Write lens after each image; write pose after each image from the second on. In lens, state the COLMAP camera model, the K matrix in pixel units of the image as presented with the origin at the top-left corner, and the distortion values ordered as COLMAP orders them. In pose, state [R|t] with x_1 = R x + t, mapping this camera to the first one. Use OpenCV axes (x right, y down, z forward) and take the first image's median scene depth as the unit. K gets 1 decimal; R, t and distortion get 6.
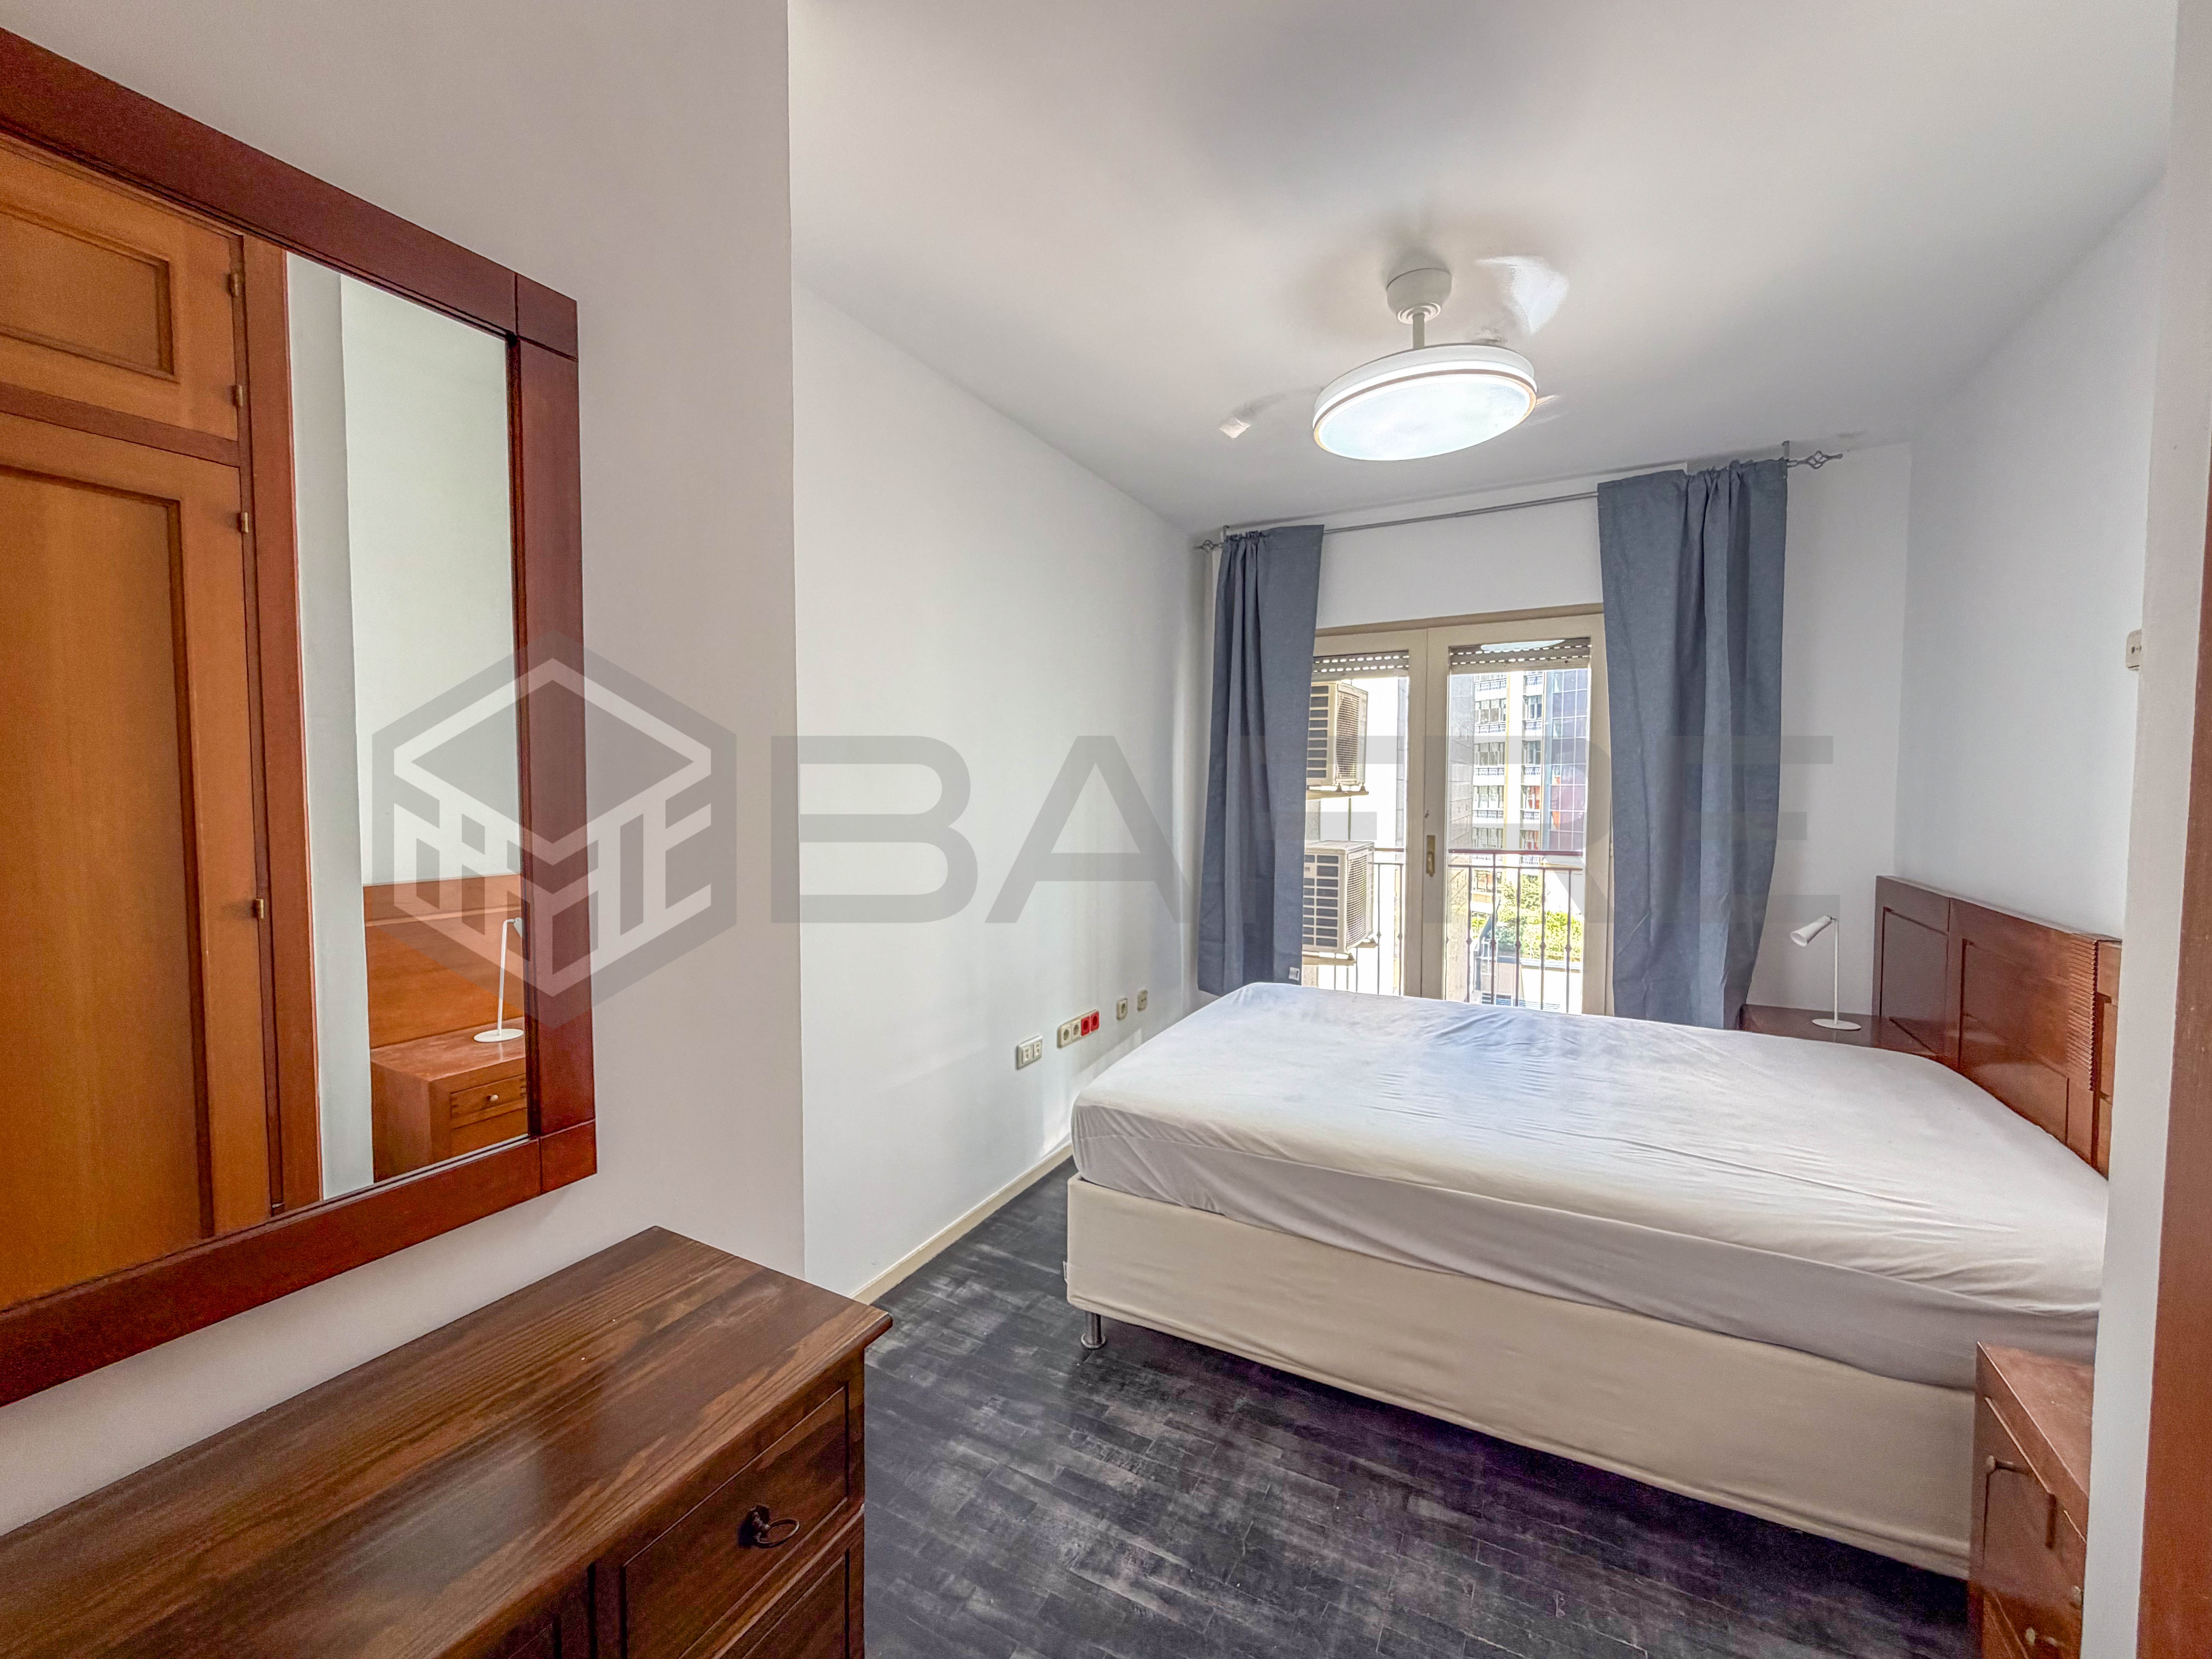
lens RADIAL K [[890.7, 0, 1106.0], [0, 890.7, 829.5], [0, 0, 1]] dist [-0.001159, 0.000355]
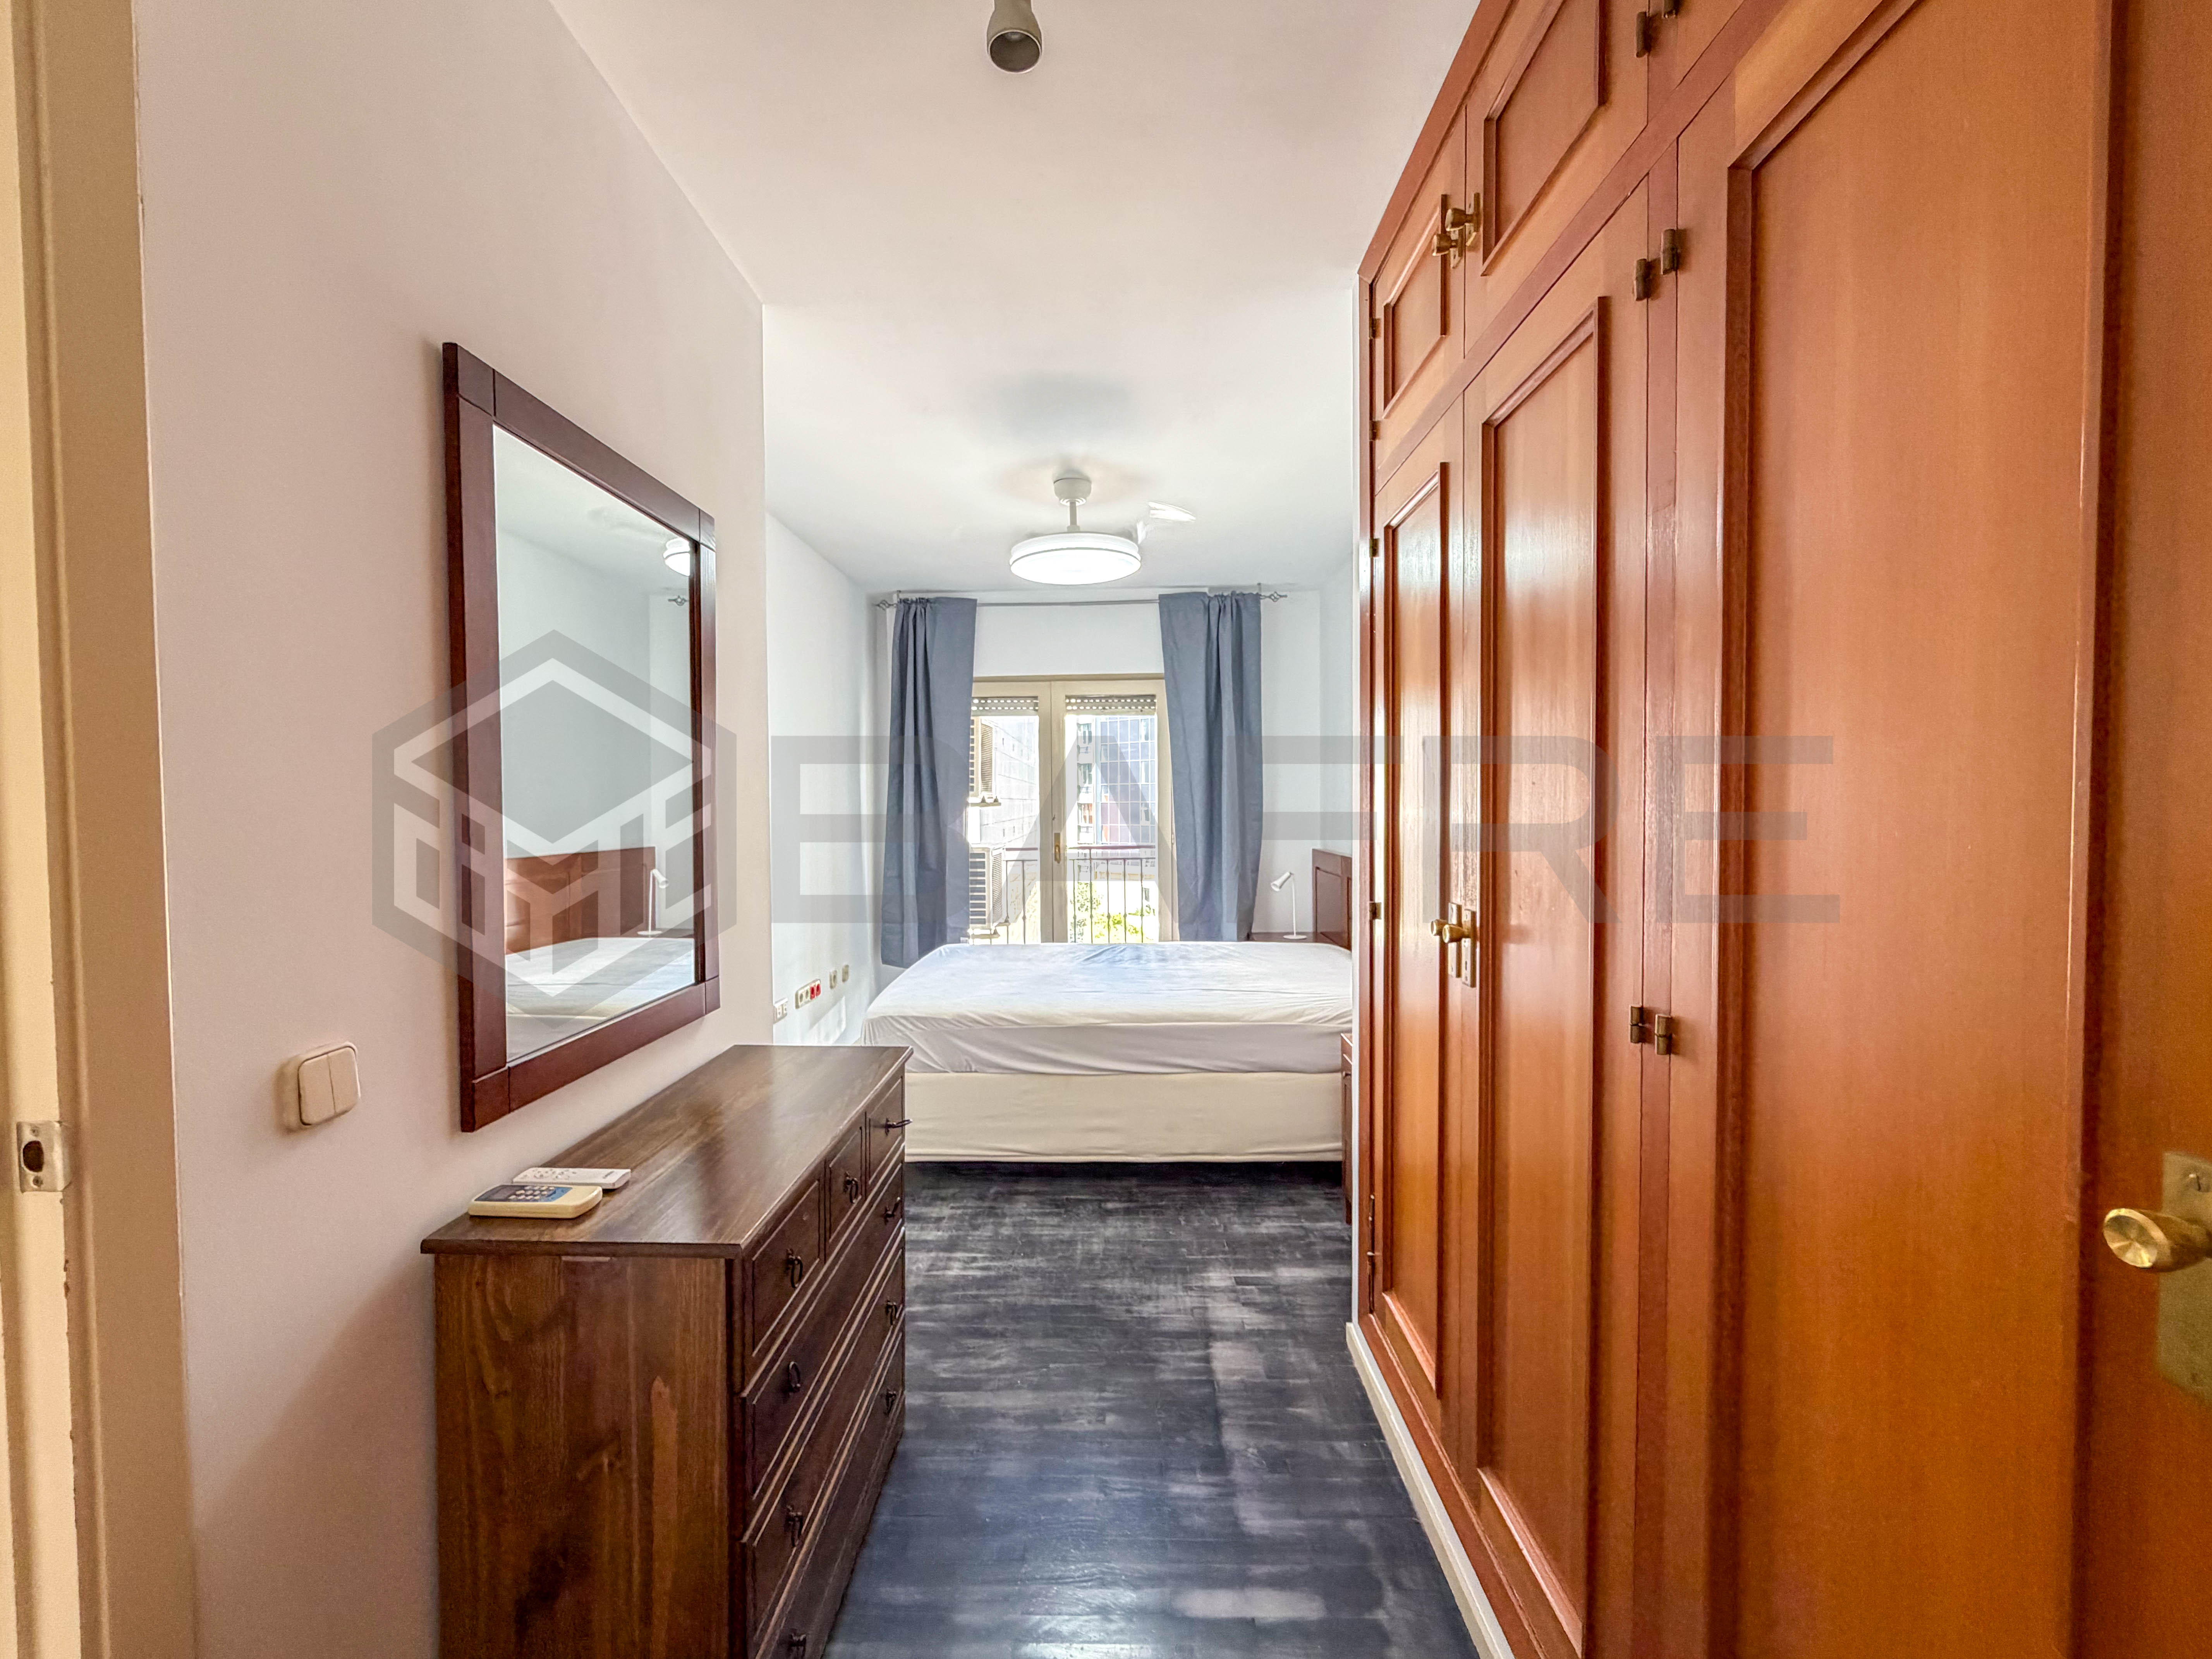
lens RADIAL K [[935.8, 0, 1106.0], [0, 935.8, 829.5], [0, 0, 1]] dist [-0.001272, 0.000957]
pose [[0.887605, -0.019218, 0.460205, -0.301954], [0.030432, 0.999393, -0.016961, 0.037240], [-0.459600, 0.029060, 0.887651, -0.405287]]
